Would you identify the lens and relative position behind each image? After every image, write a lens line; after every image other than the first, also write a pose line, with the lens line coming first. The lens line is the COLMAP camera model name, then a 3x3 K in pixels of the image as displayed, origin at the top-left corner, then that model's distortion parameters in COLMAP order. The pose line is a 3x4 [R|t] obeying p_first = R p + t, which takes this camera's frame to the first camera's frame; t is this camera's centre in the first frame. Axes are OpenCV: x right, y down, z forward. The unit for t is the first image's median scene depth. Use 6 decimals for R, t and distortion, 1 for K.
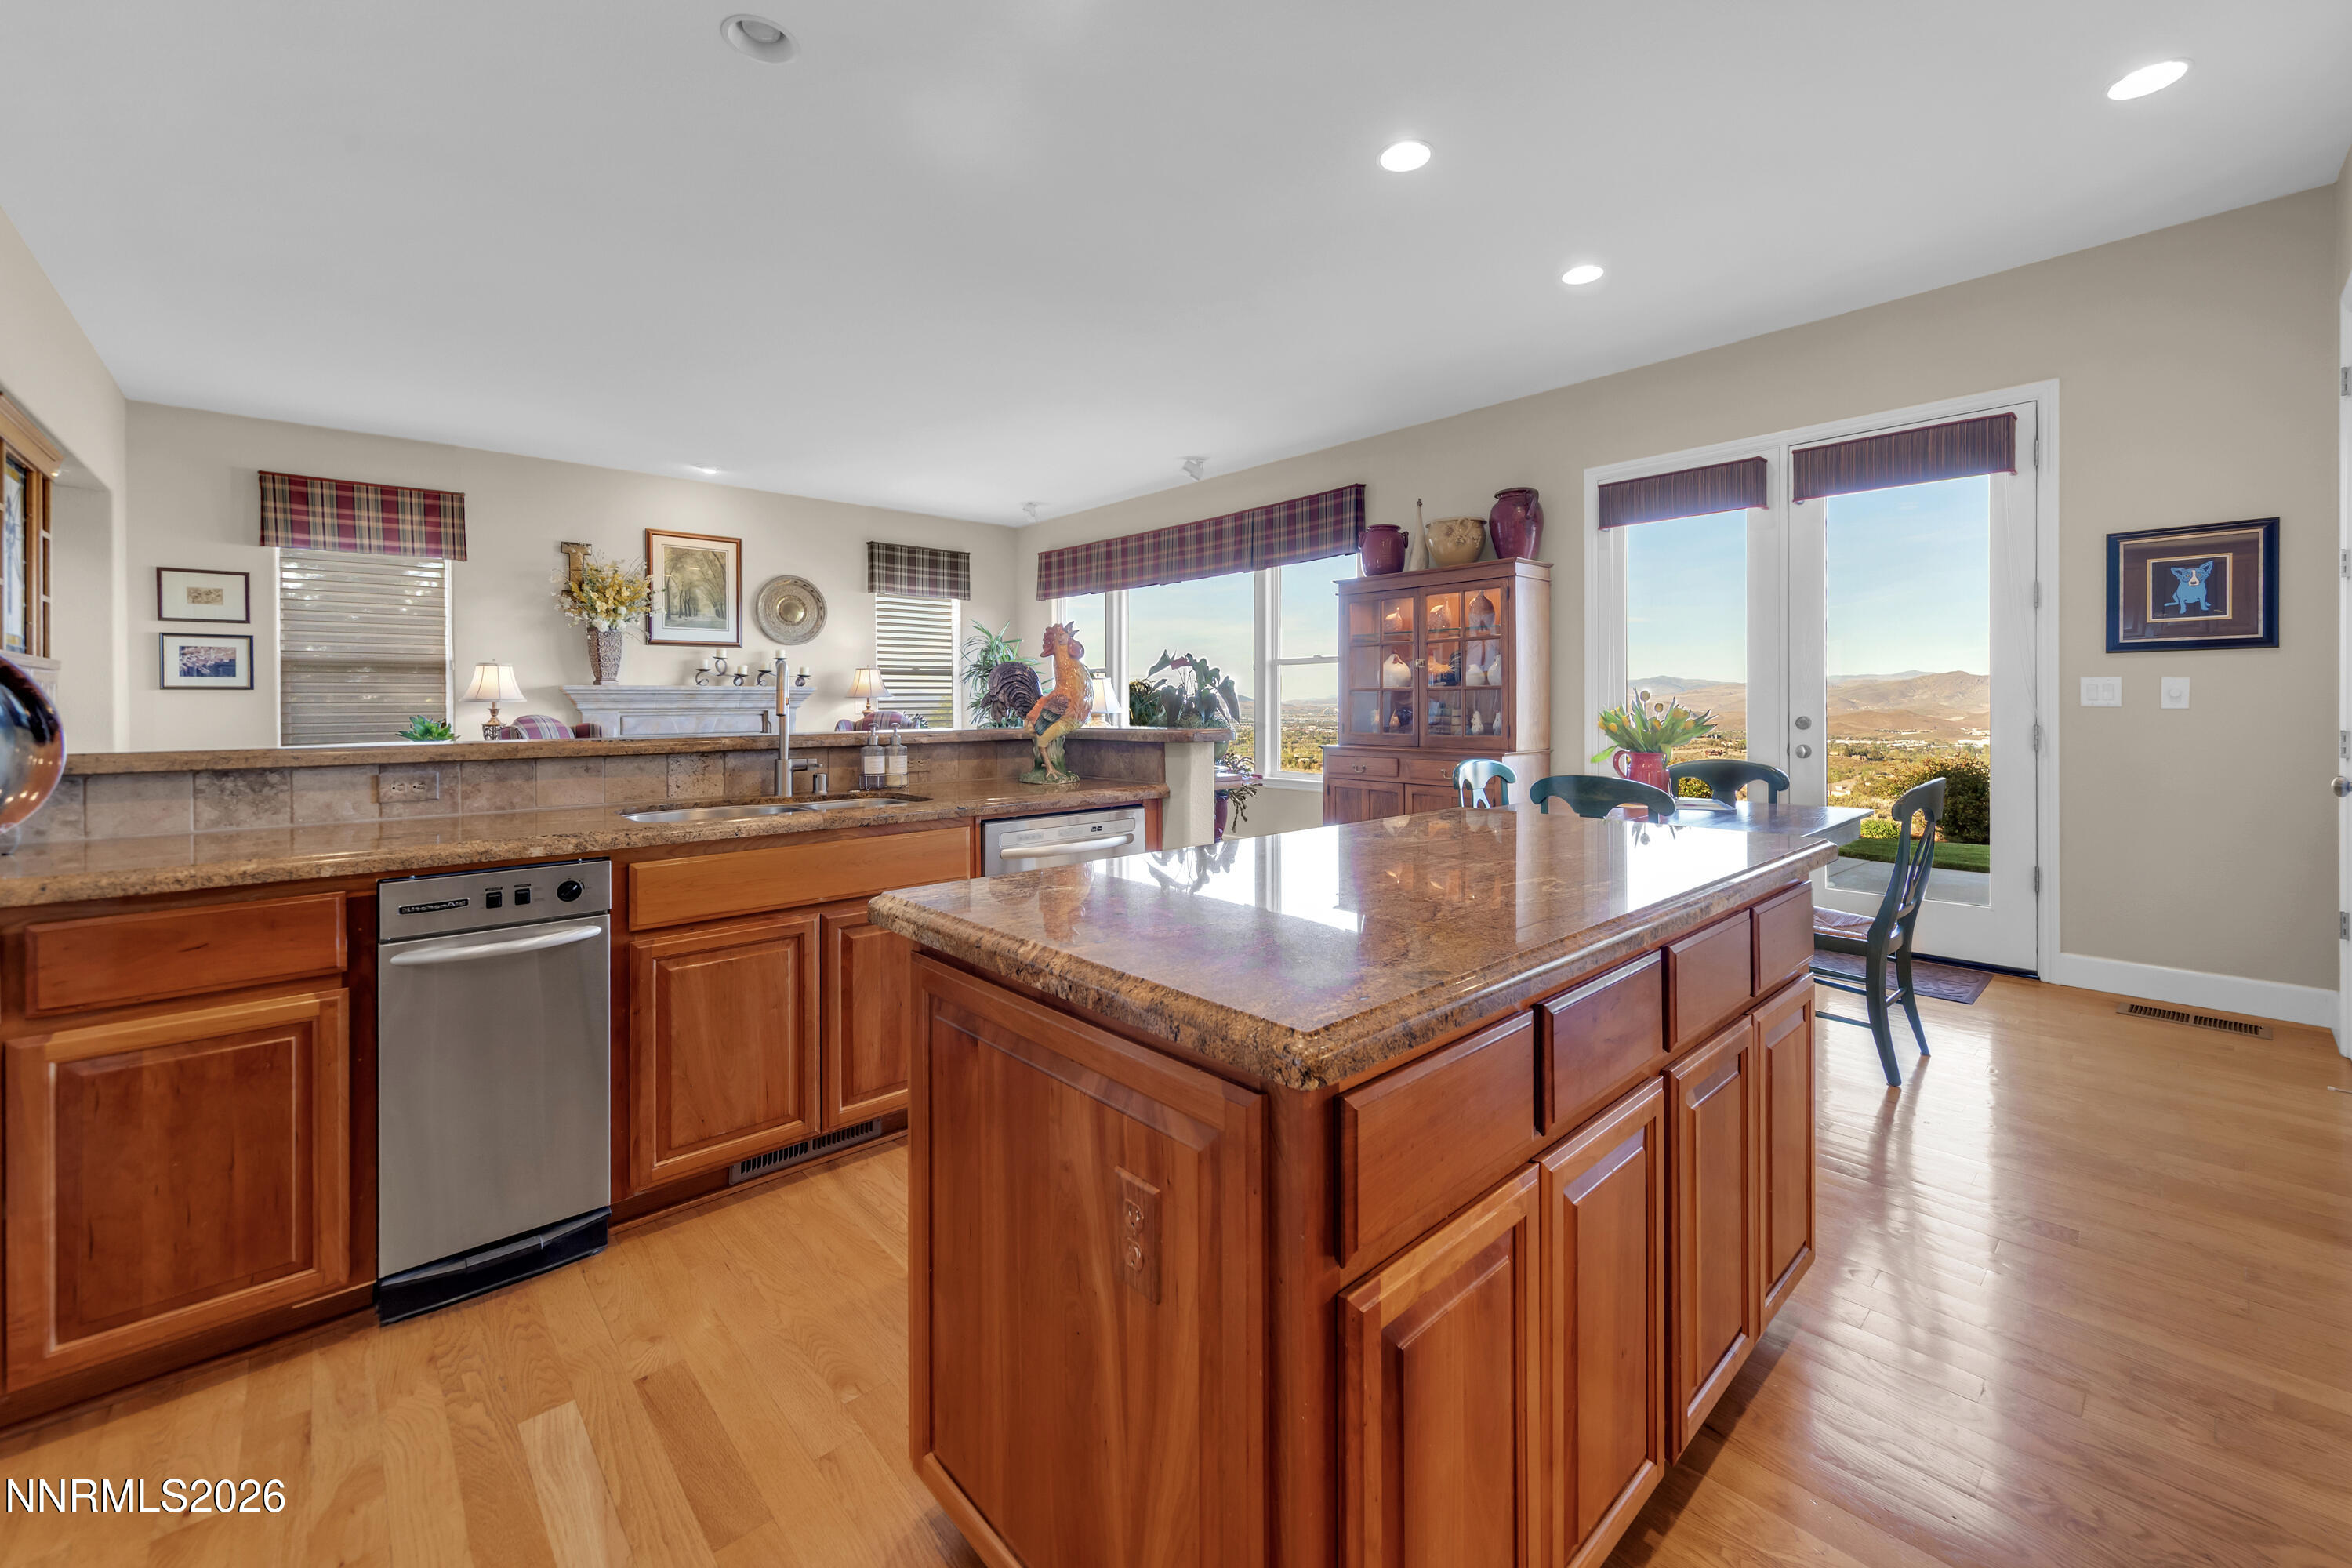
lens RADIAL K [[927.9, 0, 1194.8], [0, 927.9, 707.4], [0, 0, 1]] dist [0.005669, -0.000812]
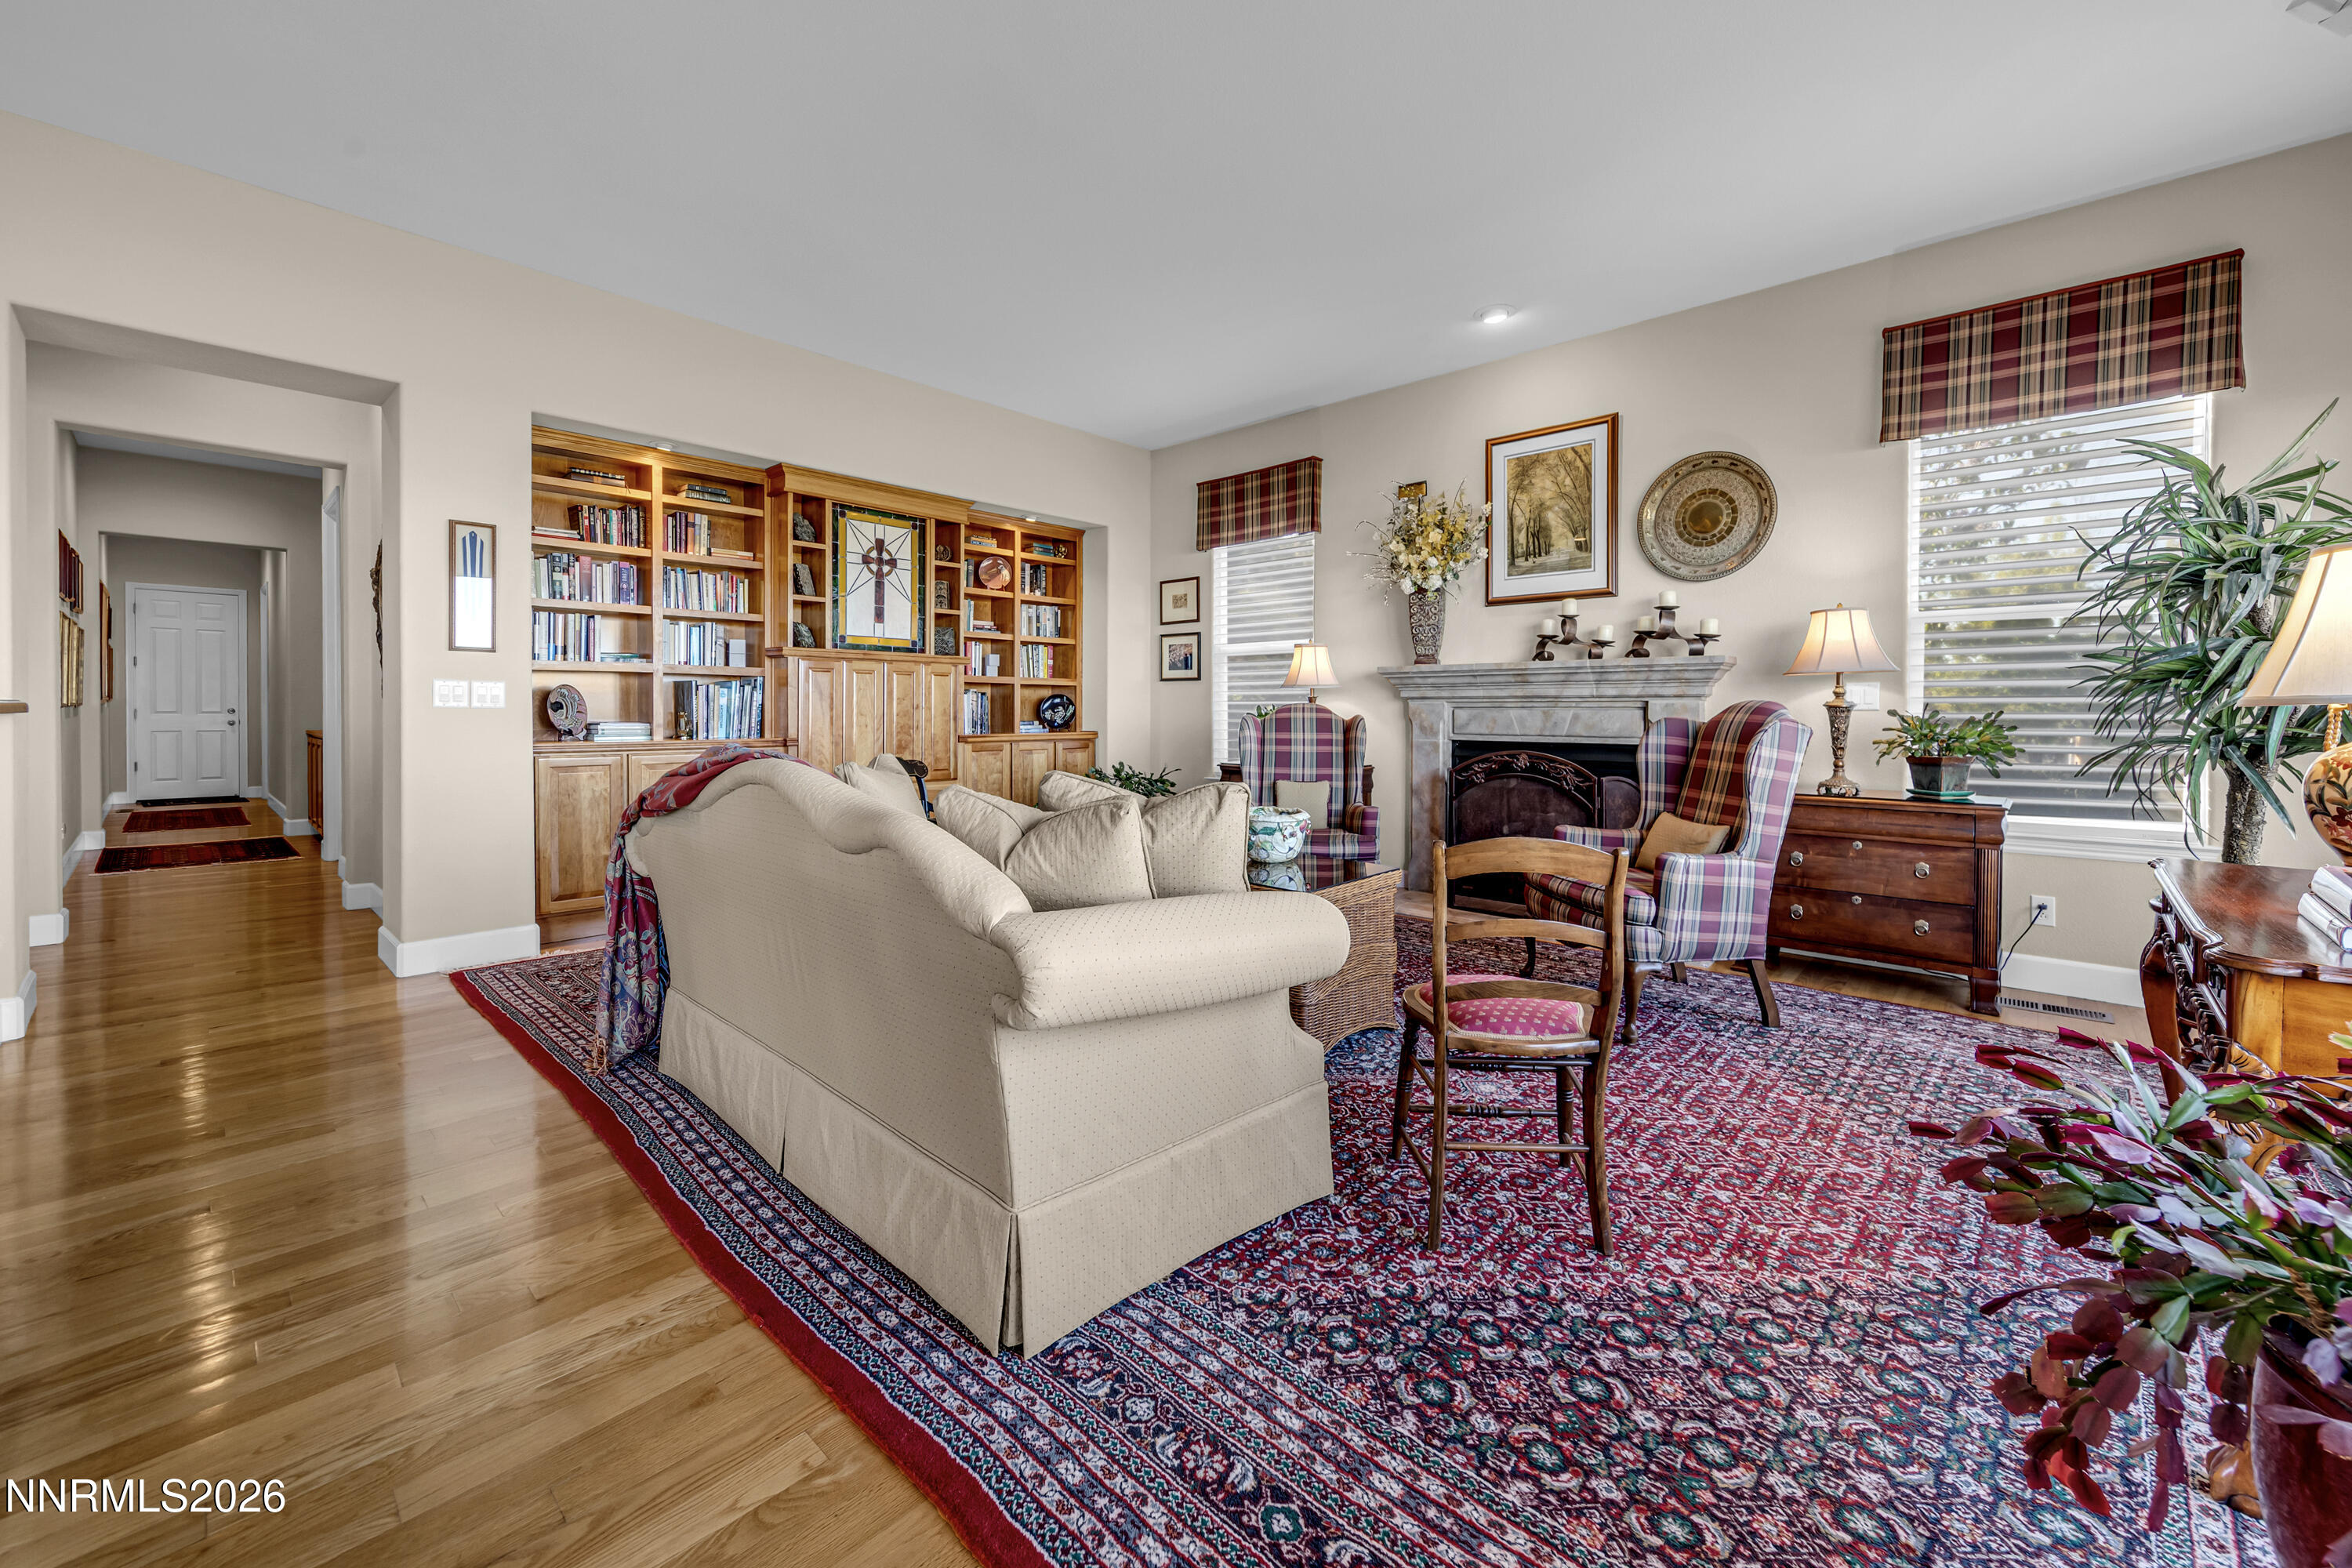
lens RADIAL K [[927.9, 0, 1221.2], [0, 927.9, 720.5], [0, 0, 1]] dist [0.005669, -0.000812]
pose [[0.094562, 0.017313, -0.995368, 0.092918], [-0.010096, 0.999814, 0.016431, 0.009641], [0.995468, 0.008496, 0.094719, 0.768116]]
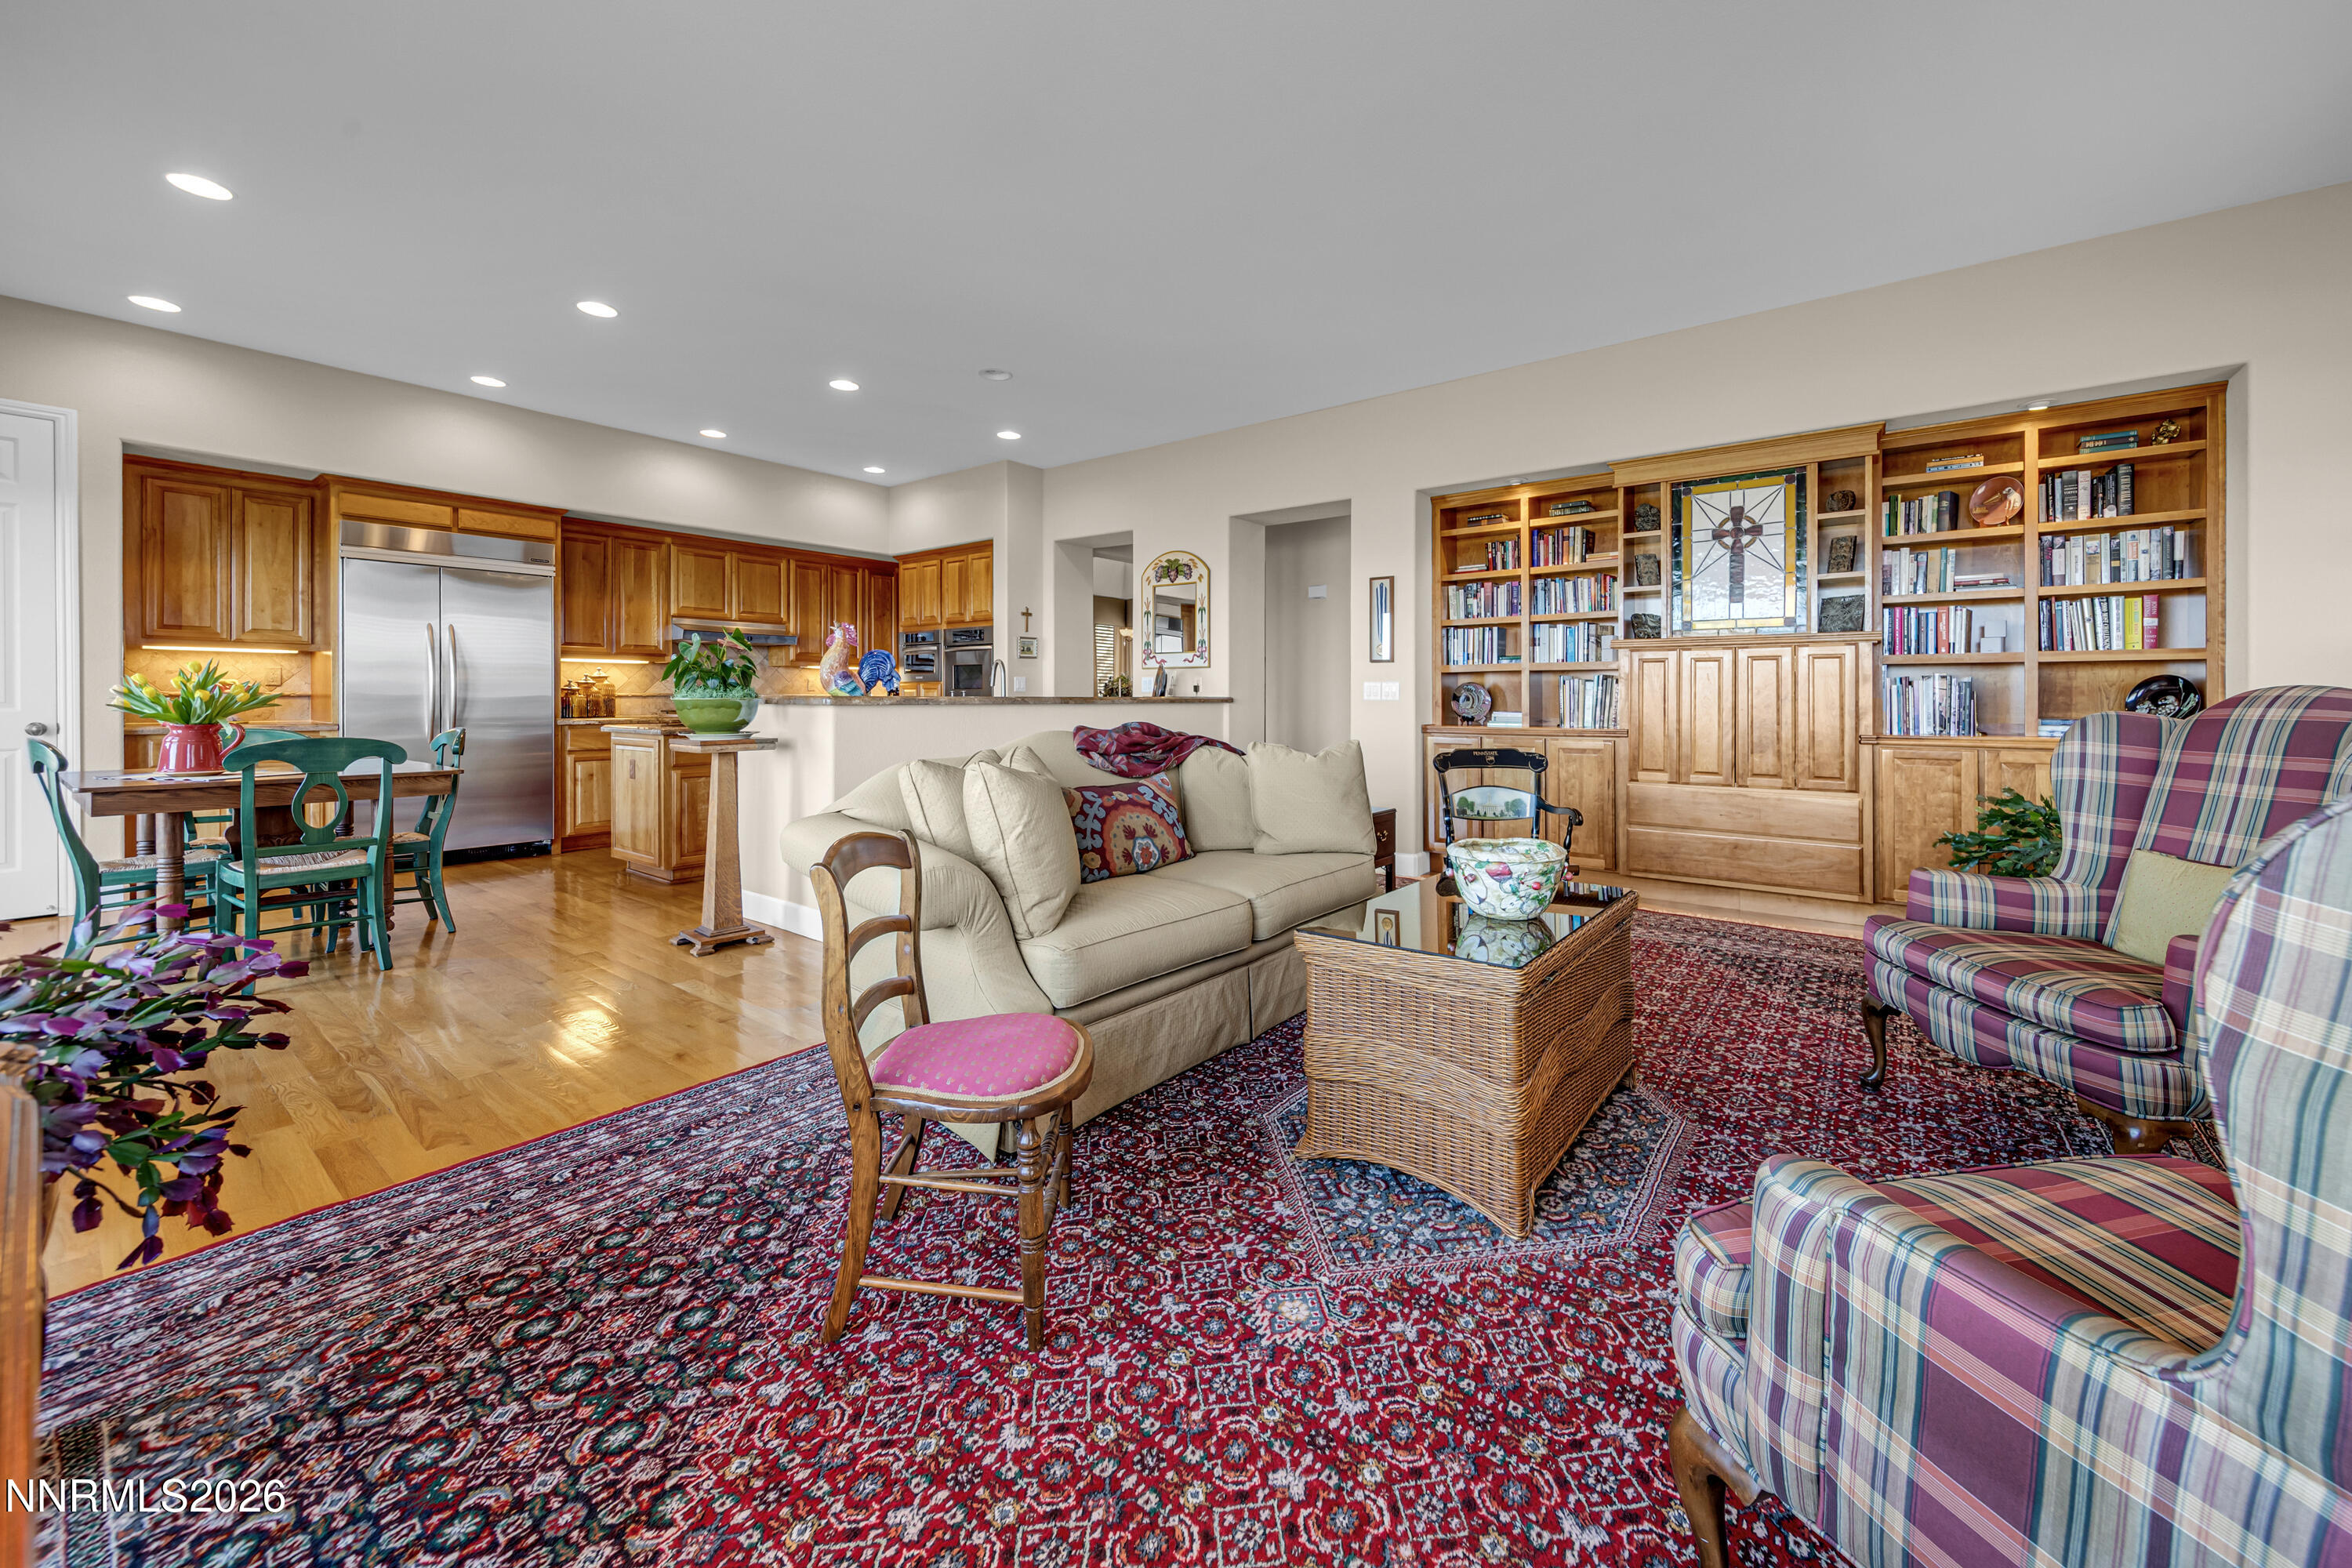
lens RADIAL K [[927.9, 0, 1243.8], [0, 927.9, 689.7], [0, 0, 1]] dist [0.005669, -0.000812]
pose [[-0.986382, 0.002084, -0.164456, -0.243273], [0.002689, 0.999990, -0.003459, 0.008743], [0.164448, -0.003854, -0.986378, 1.170632]]
